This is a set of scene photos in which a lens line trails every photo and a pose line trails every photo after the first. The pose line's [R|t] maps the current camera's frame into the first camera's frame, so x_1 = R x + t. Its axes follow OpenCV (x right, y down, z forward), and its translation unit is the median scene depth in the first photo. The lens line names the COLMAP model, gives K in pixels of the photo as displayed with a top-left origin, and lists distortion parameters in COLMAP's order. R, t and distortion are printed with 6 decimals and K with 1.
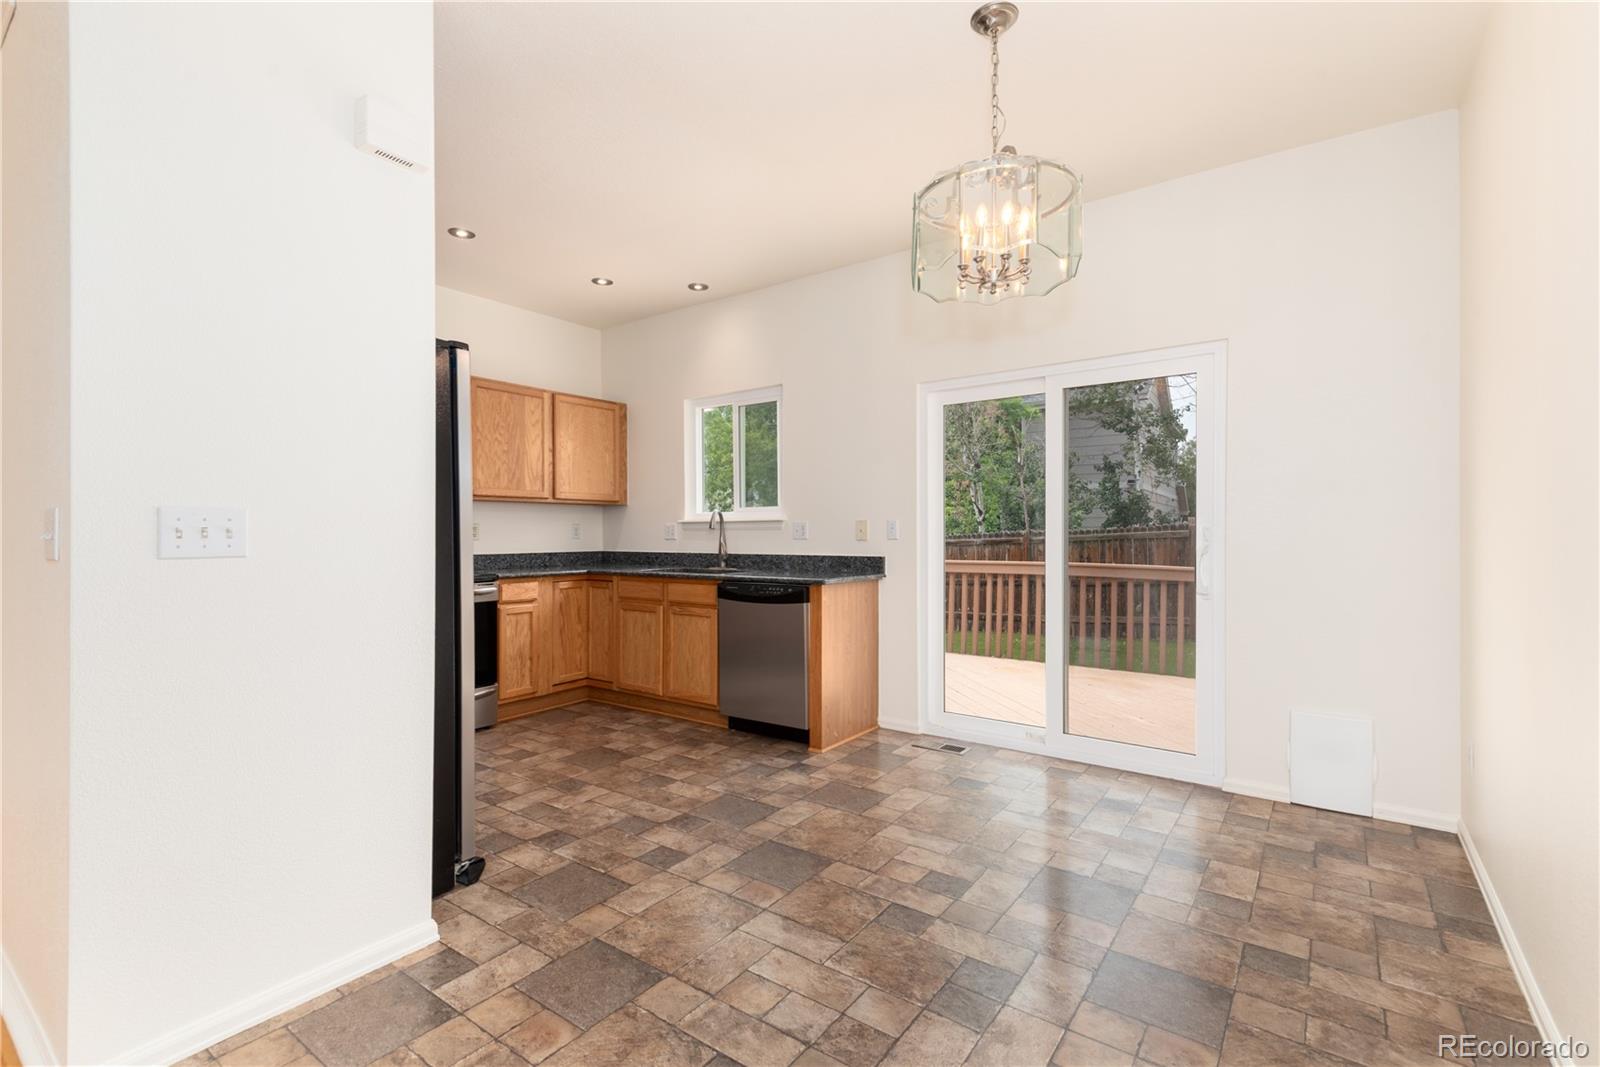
lens RADIAL K [[724.1, 0, 796.3], [0, 724.1, 516.6], [0, 0, 1]] dist [0.032440, -0.015687]
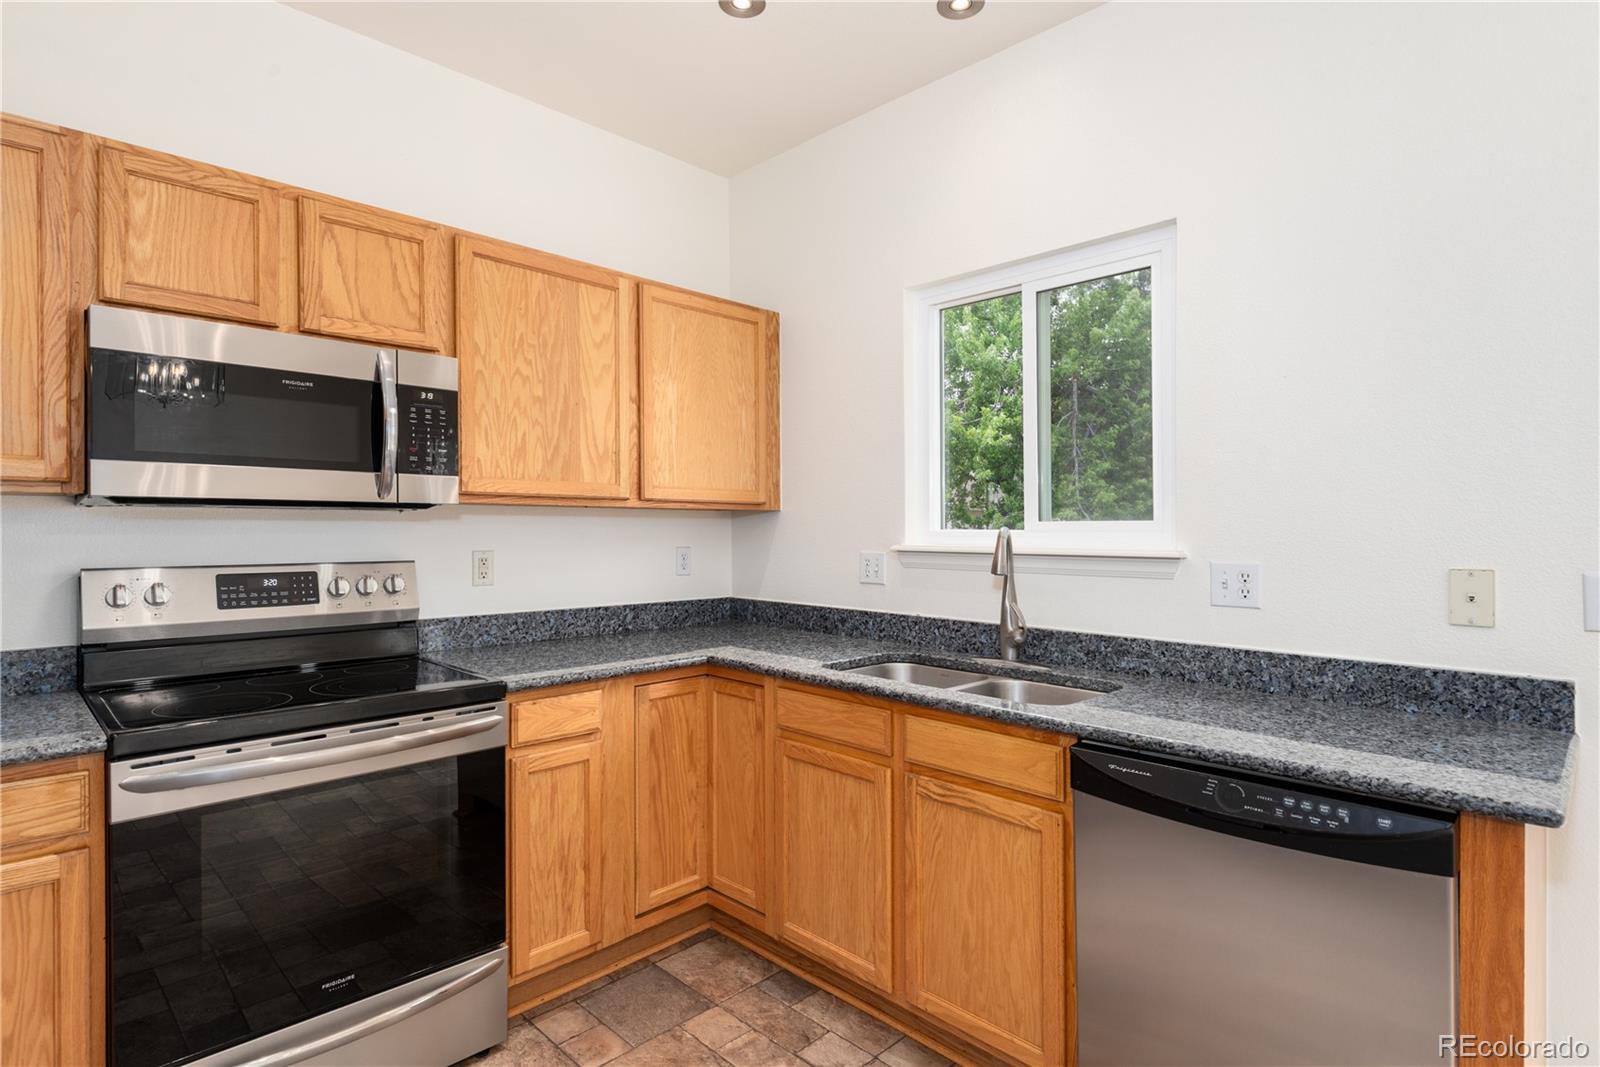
lens RADIAL K [[817.3, 0, 795.6], [0, 817.3, 527.5], [0, 0, 1]] dist [0.041235, -0.031362]
pose [[0.987971, 0.007484, -0.154459, -0.164879], [-0.003717, 0.999689, 0.024659, -0.022708], [0.154595, -0.023788, 0.987691, 0.535388]]
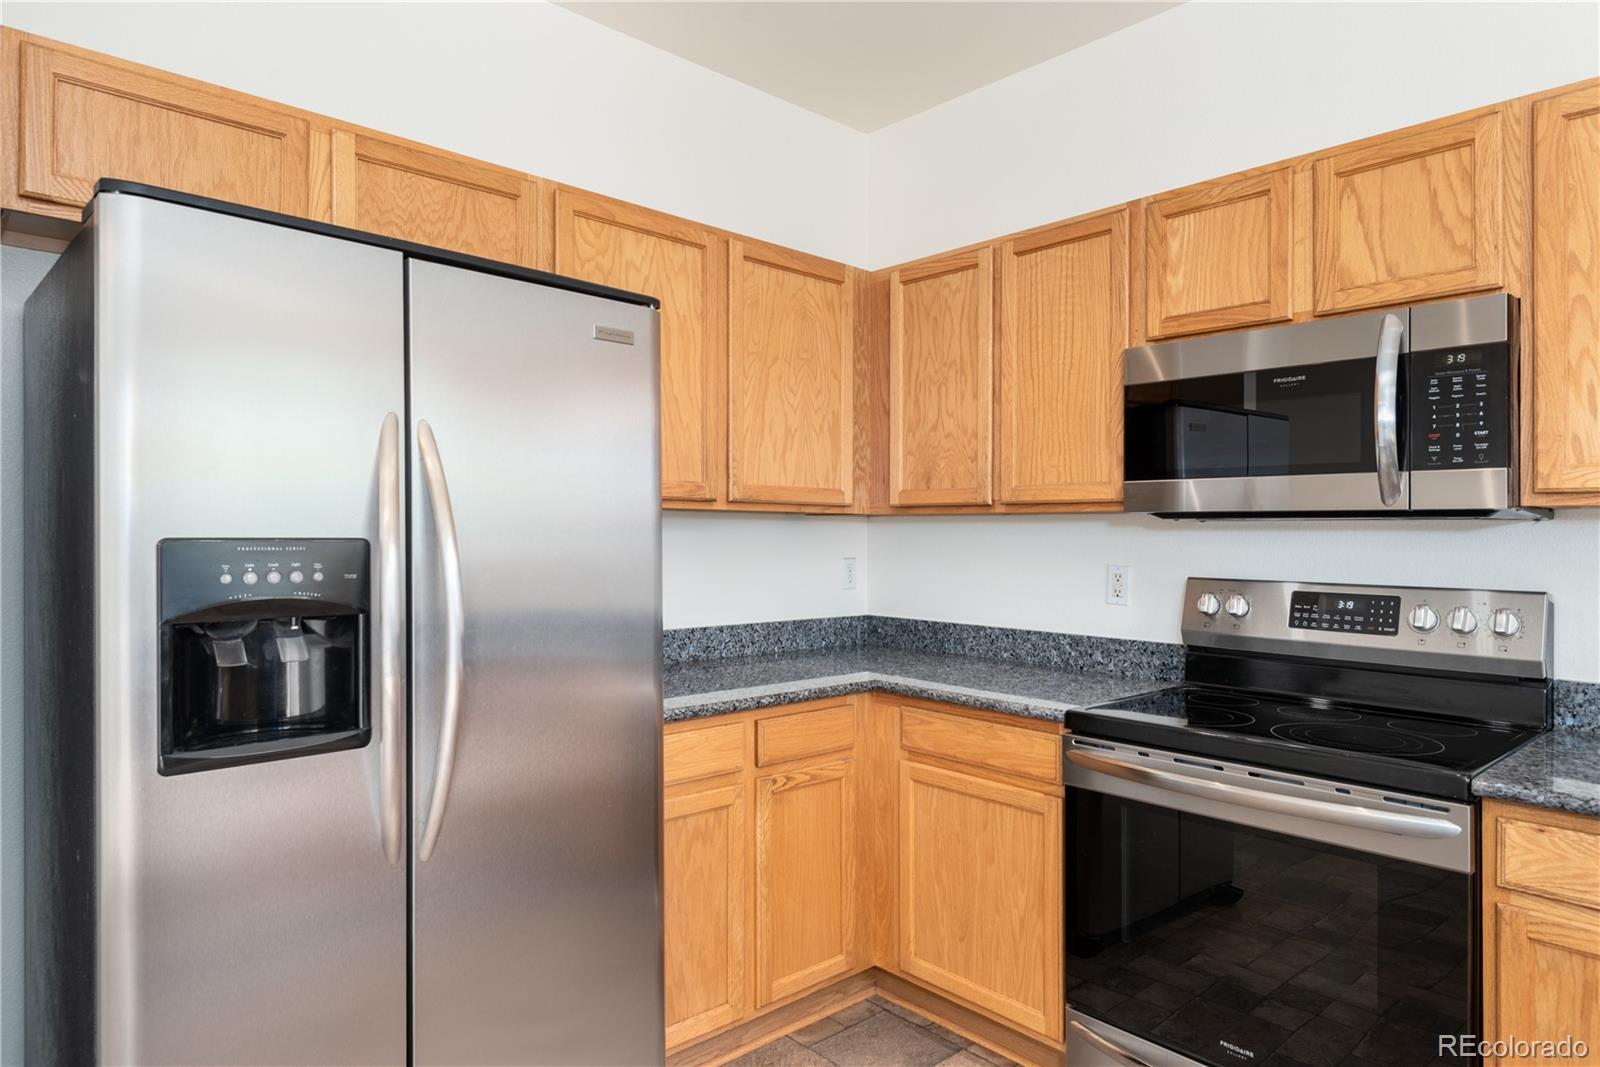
lens RADIAL K [[964.0, 0, 793.1], [0, 964.0, 535.4], [0, 0, 1]] dist [0.040889, -0.036688]
pose [[-0.189733, 0.004881, -0.981824, 0.001883], [0.015666, 0.999875, 0.001943, -0.018157], [0.981711, -0.015012, -0.189786, 0.786882]]
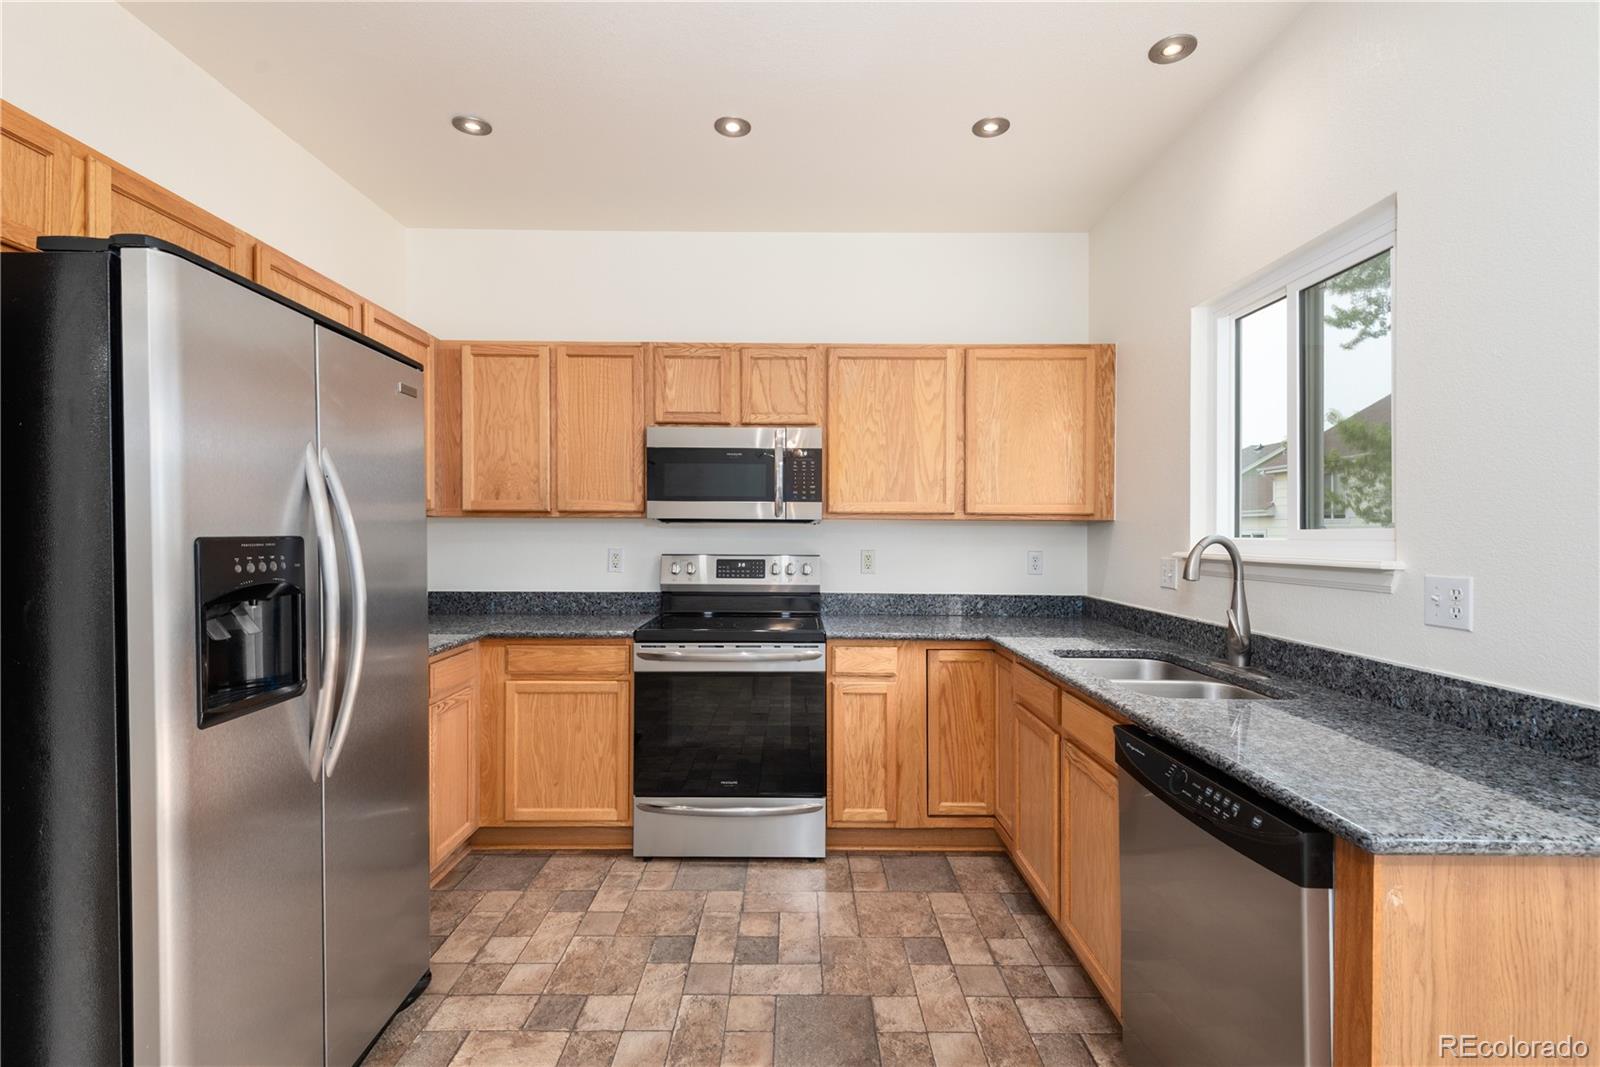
lens RADIAL K [[729.0, 0, 797.7], [0, 729.0, 538.1], [0, 0, 1]] dist [0.042254, -0.021876]
pose [[0.595068, 0.013709, -0.803558, 0.106161], [0.010942, 0.999624, 0.025157, -0.023915], [0.803601, -0.023762, 0.594694, 0.560802]]
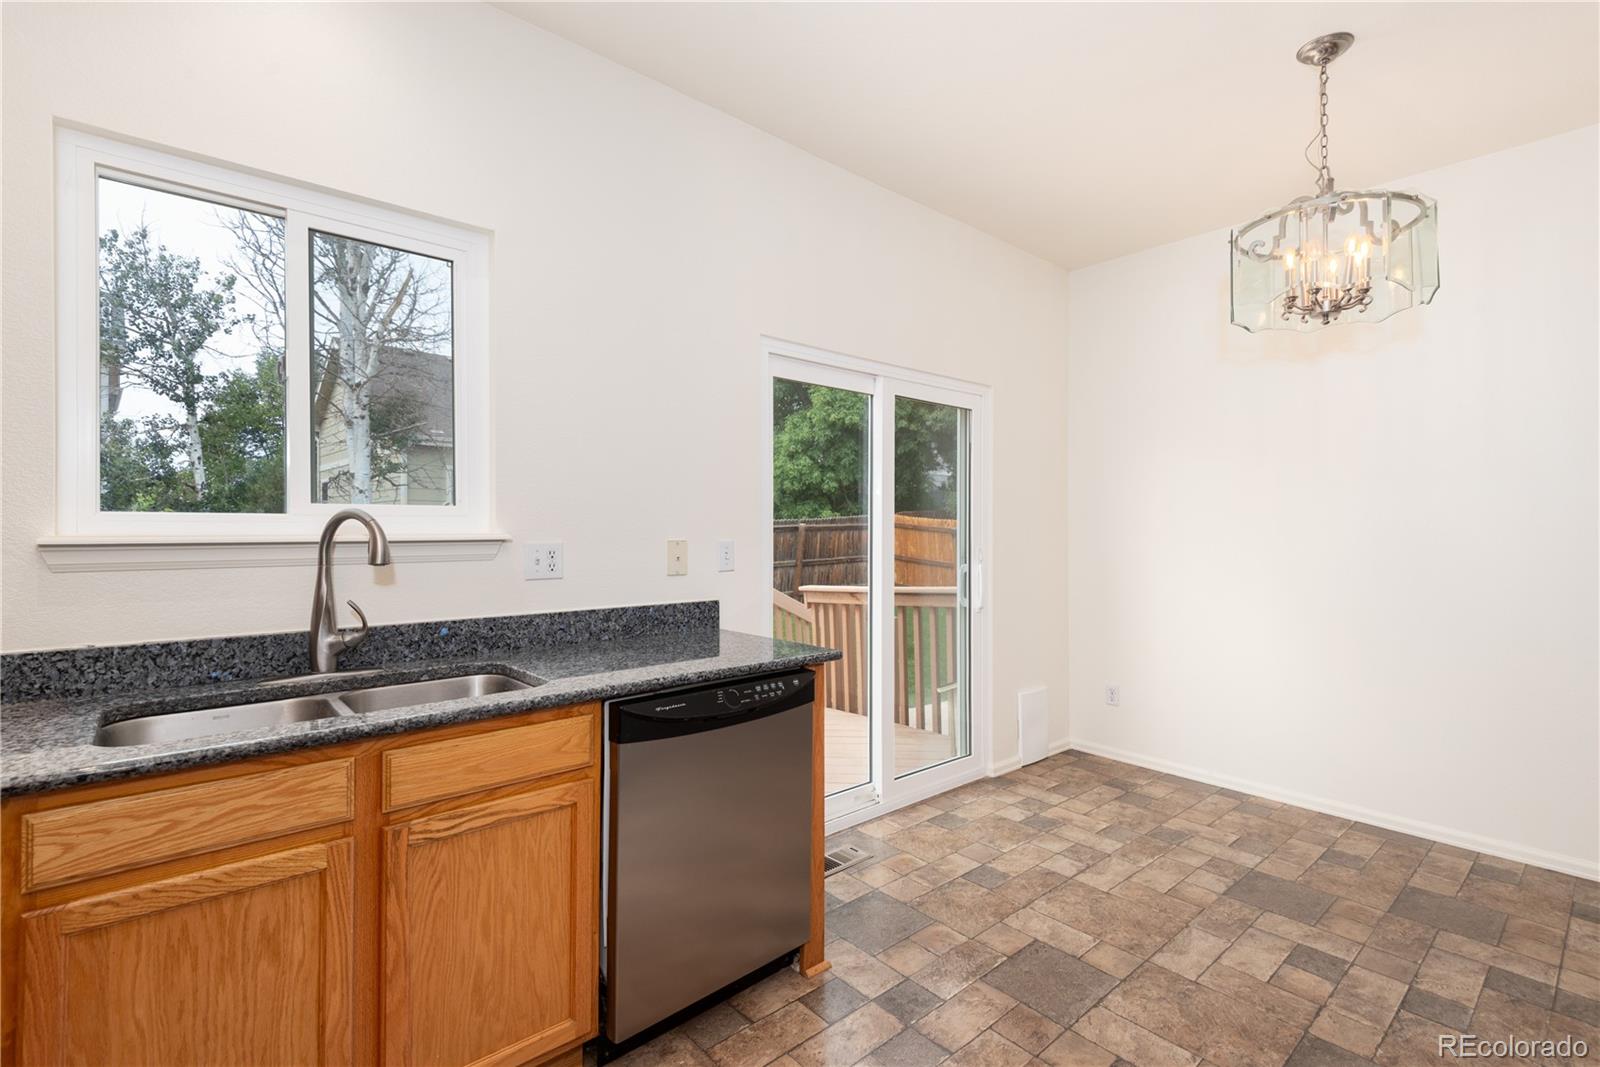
lens RADIAL K [[718.8, 0, 791.8], [0, 718.8, 530.0], [0, 0, 1]] dist [0.038295, -0.030353]
pose [[0.229166, 0.004506, 0.973377, -0.425183], [-0.022833, 0.999739, 0.000747, -0.005193], [-0.973119, -0.022396, 0.229209, 0.753346]]
